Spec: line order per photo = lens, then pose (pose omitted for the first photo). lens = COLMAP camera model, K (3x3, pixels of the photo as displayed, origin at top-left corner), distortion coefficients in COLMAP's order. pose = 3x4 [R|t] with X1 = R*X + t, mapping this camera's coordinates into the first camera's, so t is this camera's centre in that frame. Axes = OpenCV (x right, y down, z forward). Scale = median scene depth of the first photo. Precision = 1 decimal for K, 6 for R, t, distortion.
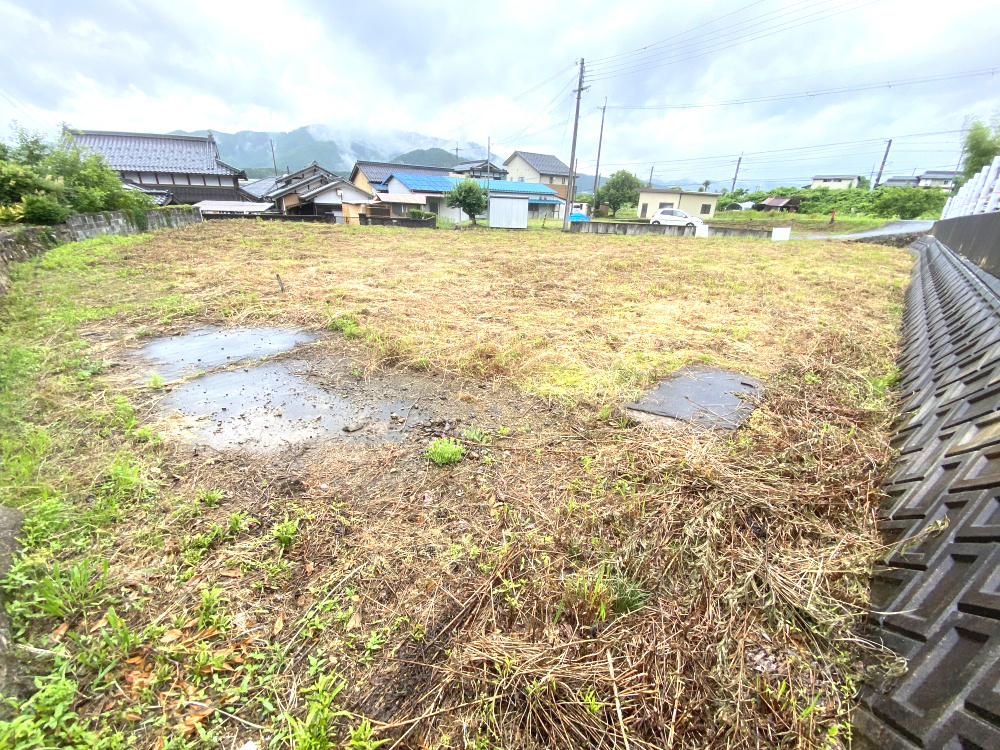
lens RADIAL K [[407.0, 0, 500.7], [0, 407.0, 375.8], [0, 0, 1]] dist [0.011736, -0.016494]
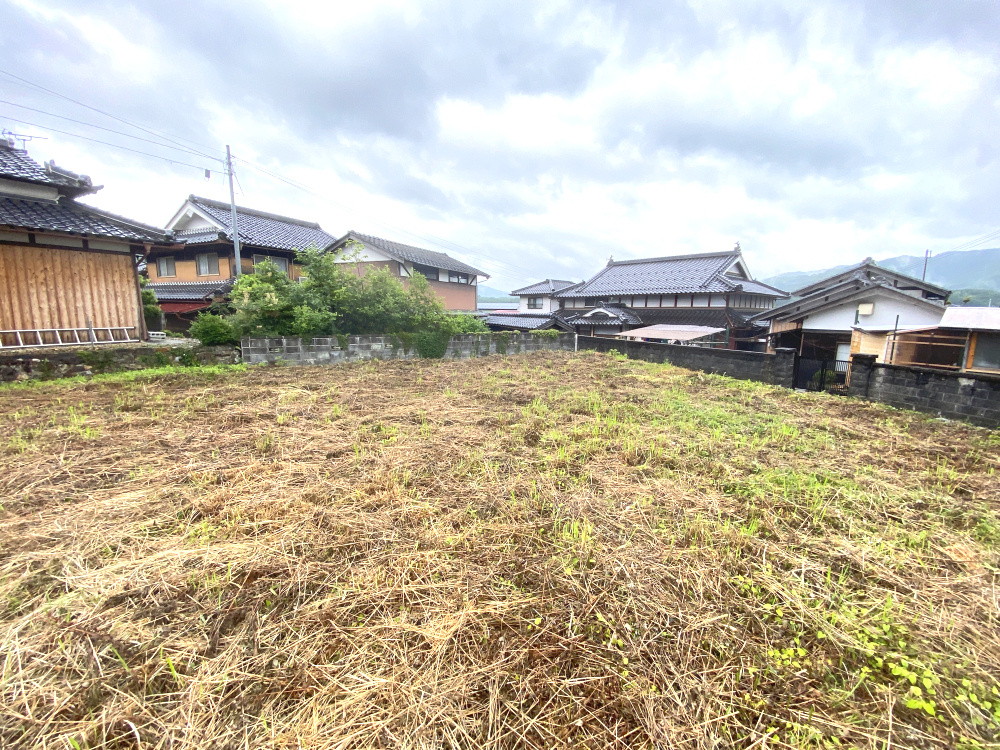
lens RADIAL K [[403.6, 0, 500.0], [0, 403.6, 375.0], [0, 0, 1]] dist [0.028727, -0.024489]
pose [[0.244883, 0.118369, -0.962300, -0.039668], [-0.384205, 0.923113, 0.015778, -0.225878], [0.890179, 0.365856, 0.271533, 0.528167]]
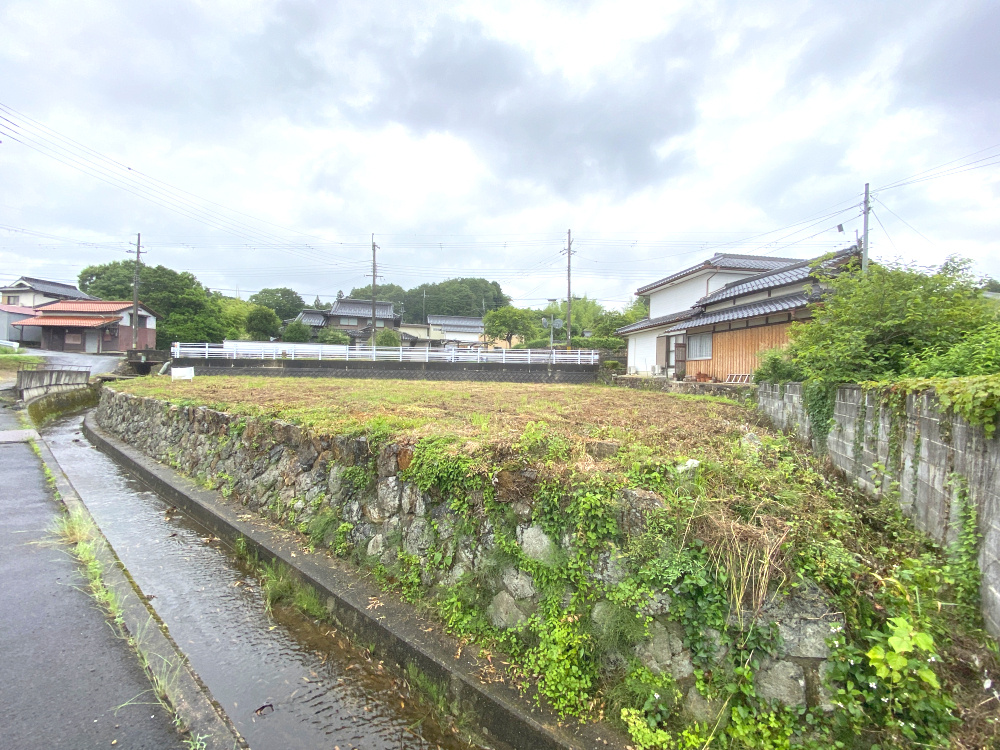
lens RADIAL K [[403.6, 0, 500.0], [0, 403.6, 375.0], [0, 0, 1]] dist [0.028727, -0.024489]
pose [[-0.730713, -0.050361, 0.680824, -0.523124], [0.224360, 0.924165, 0.309162, -0.350073], [-0.644764, 0.378659, -0.664001, 0.840120]]
